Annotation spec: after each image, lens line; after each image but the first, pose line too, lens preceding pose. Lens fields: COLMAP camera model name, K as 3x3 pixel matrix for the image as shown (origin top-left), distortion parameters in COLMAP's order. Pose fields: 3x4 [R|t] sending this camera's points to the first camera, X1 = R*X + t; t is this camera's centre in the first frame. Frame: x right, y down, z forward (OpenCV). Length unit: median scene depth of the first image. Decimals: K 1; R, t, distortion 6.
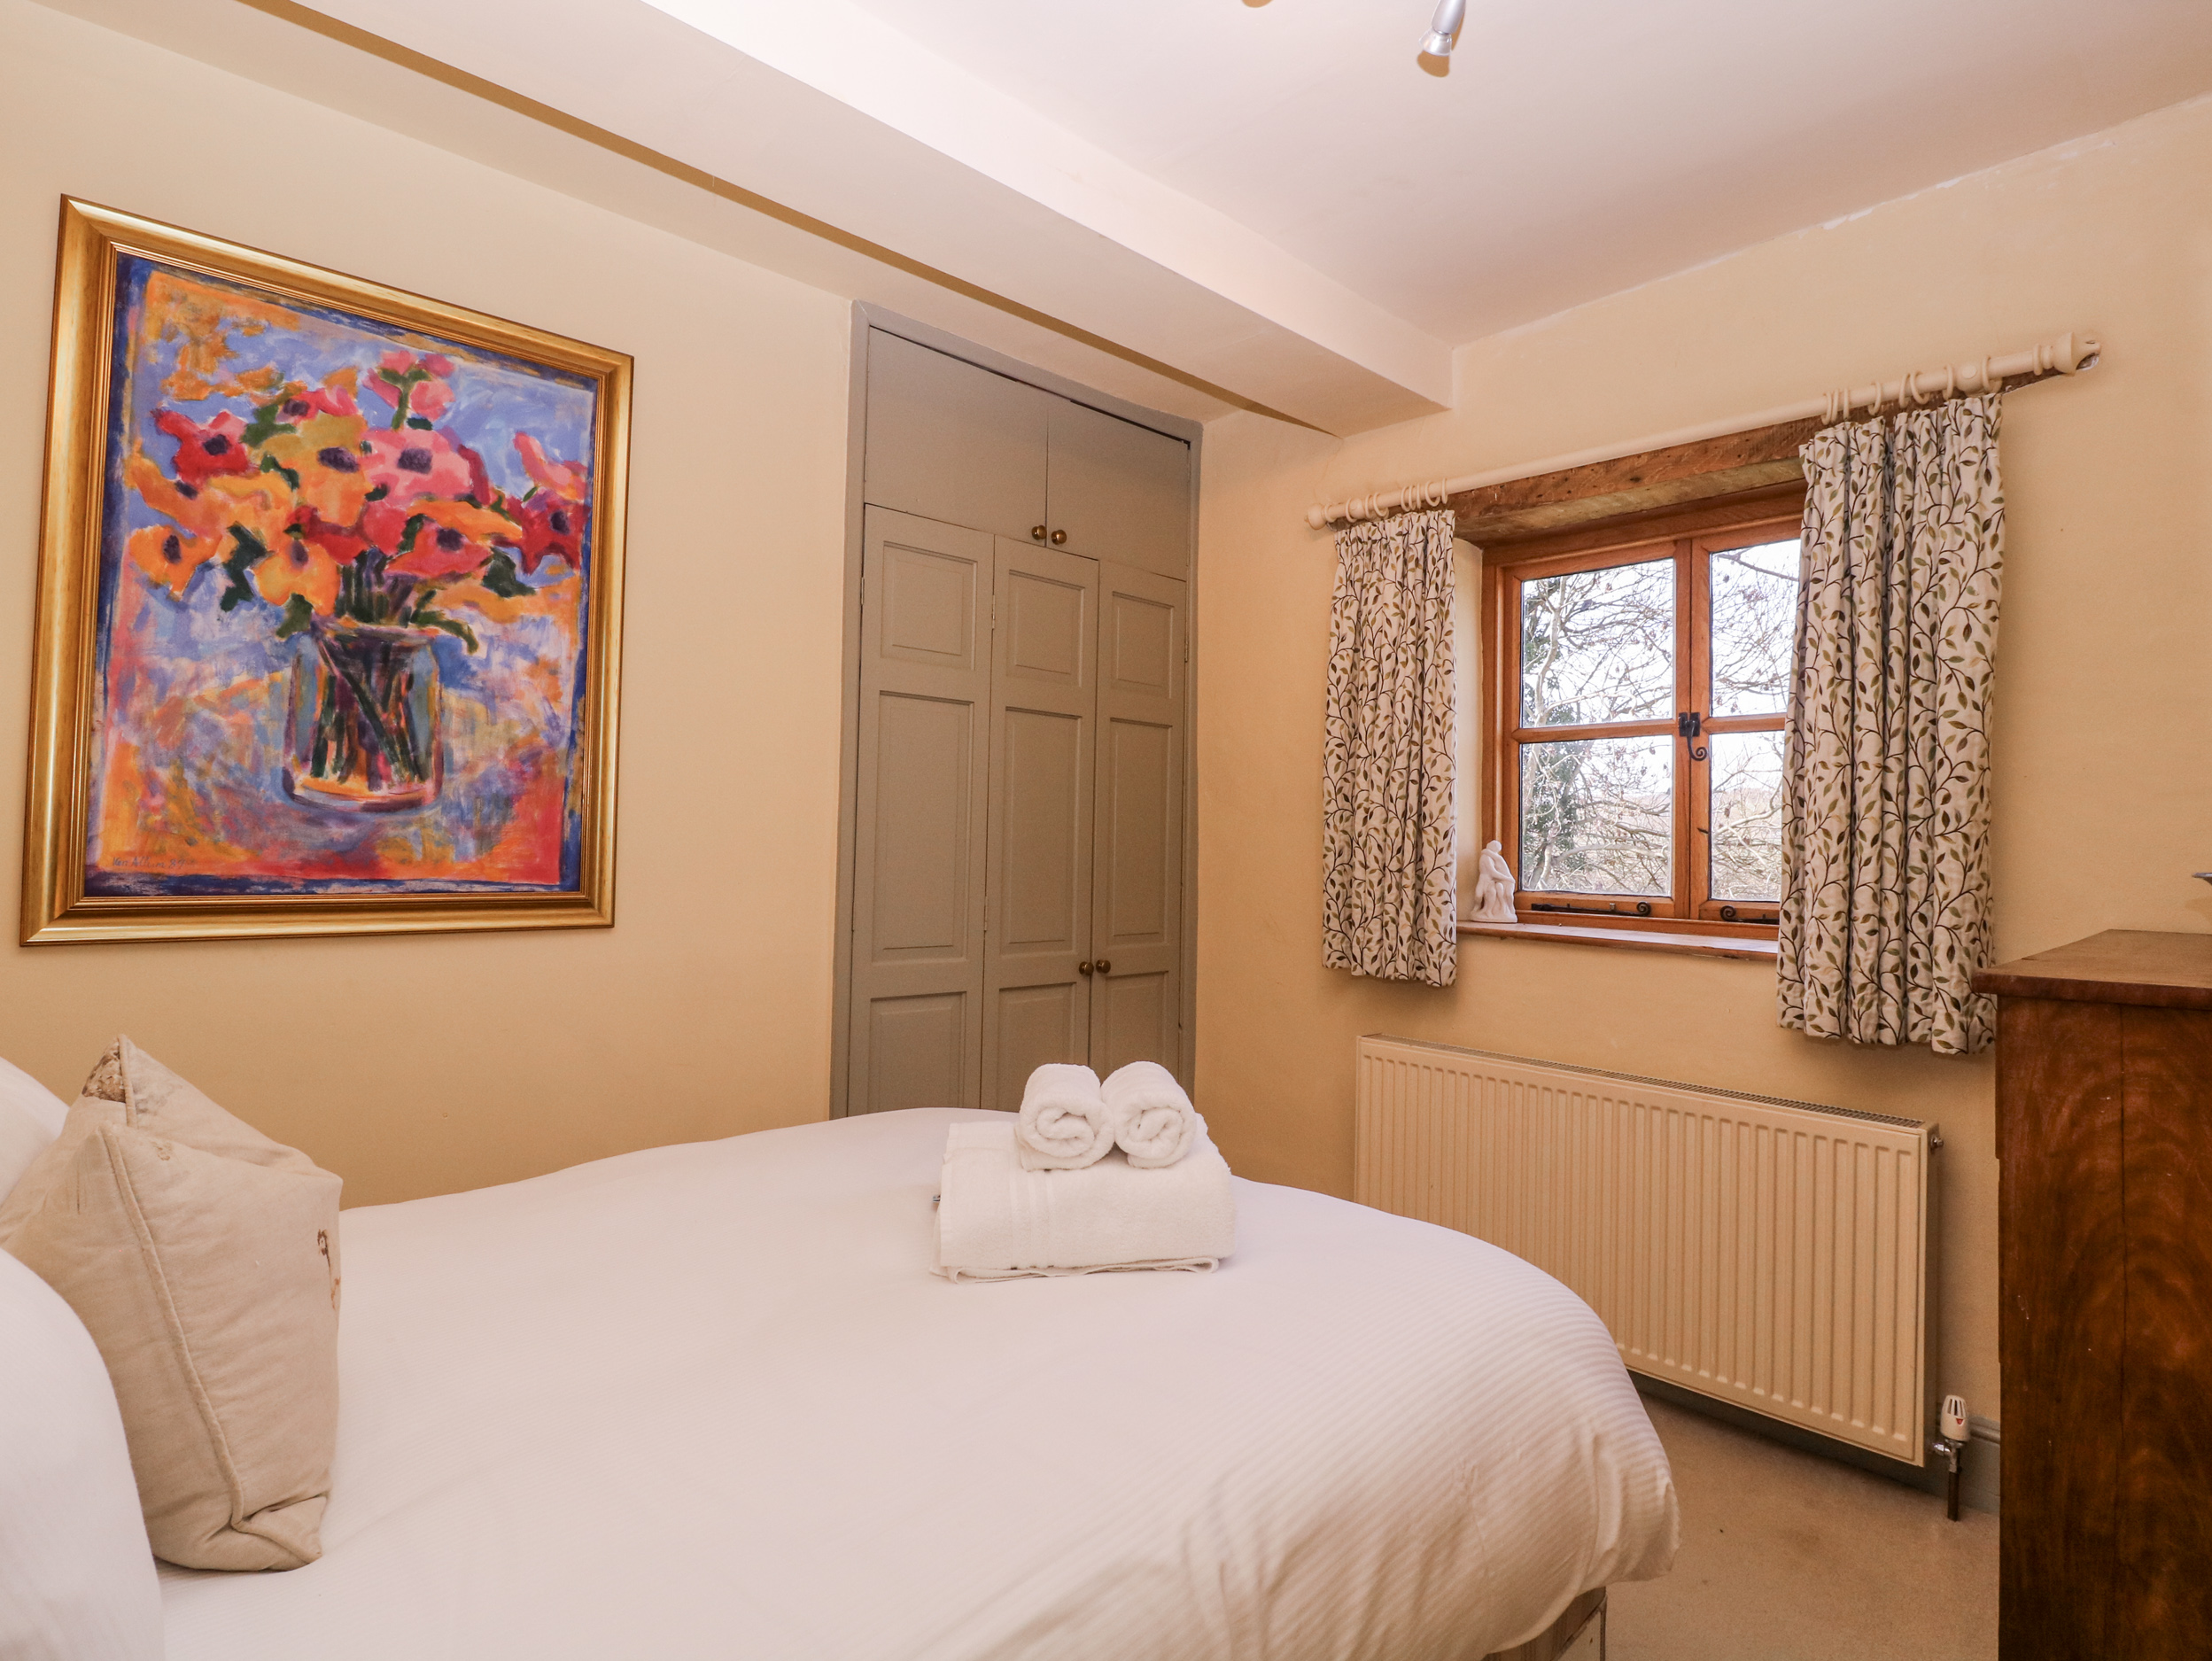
lens RADIAL K [[1158.2, 0, 1087.7], [0, 1158.2, 818.9], [0, 0, 1]] dist [0.000935, -0.013996]
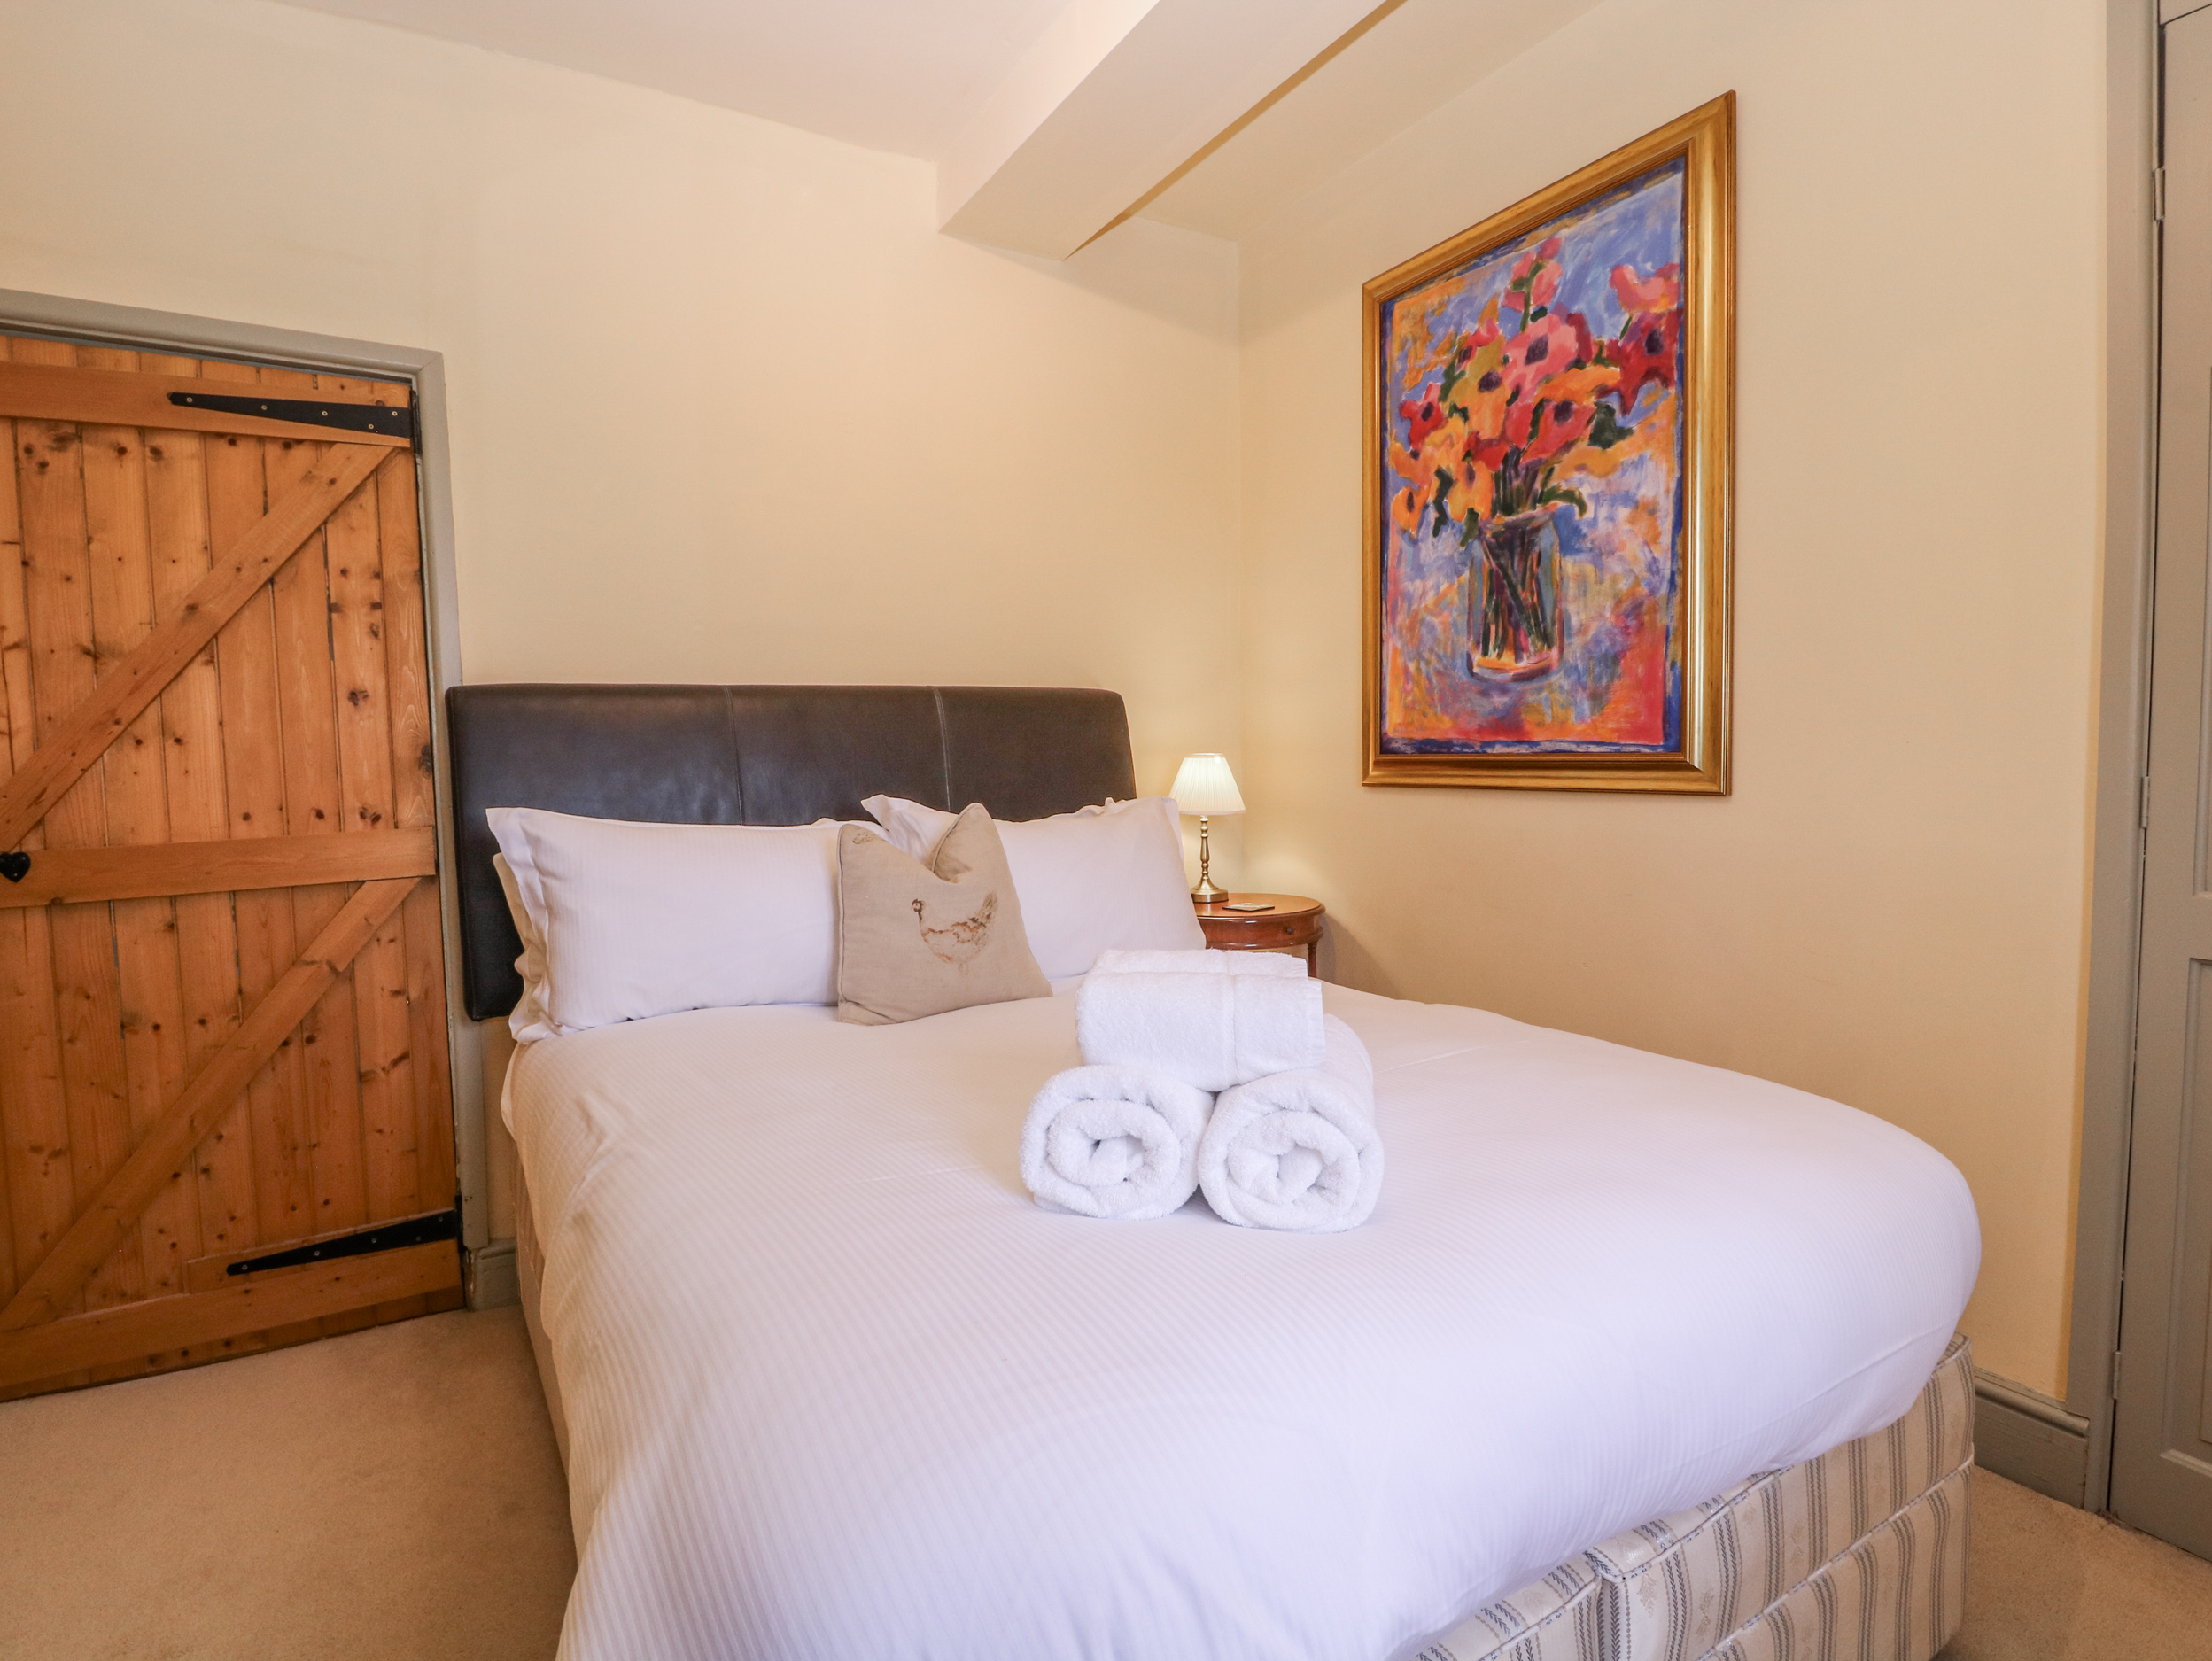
lens RADIAL K [[1158.2, 0, 1087.7], [0, 1158.2, 818.9], [0, 0, 1]] dist [0.000935, -0.013996]
pose [[-0.236174, 0.042894, -0.970764, 0.580233], [0.035267, 0.998745, 0.035551, 0.071938], [0.971071, -0.025840, -0.237390, 0.836776]]
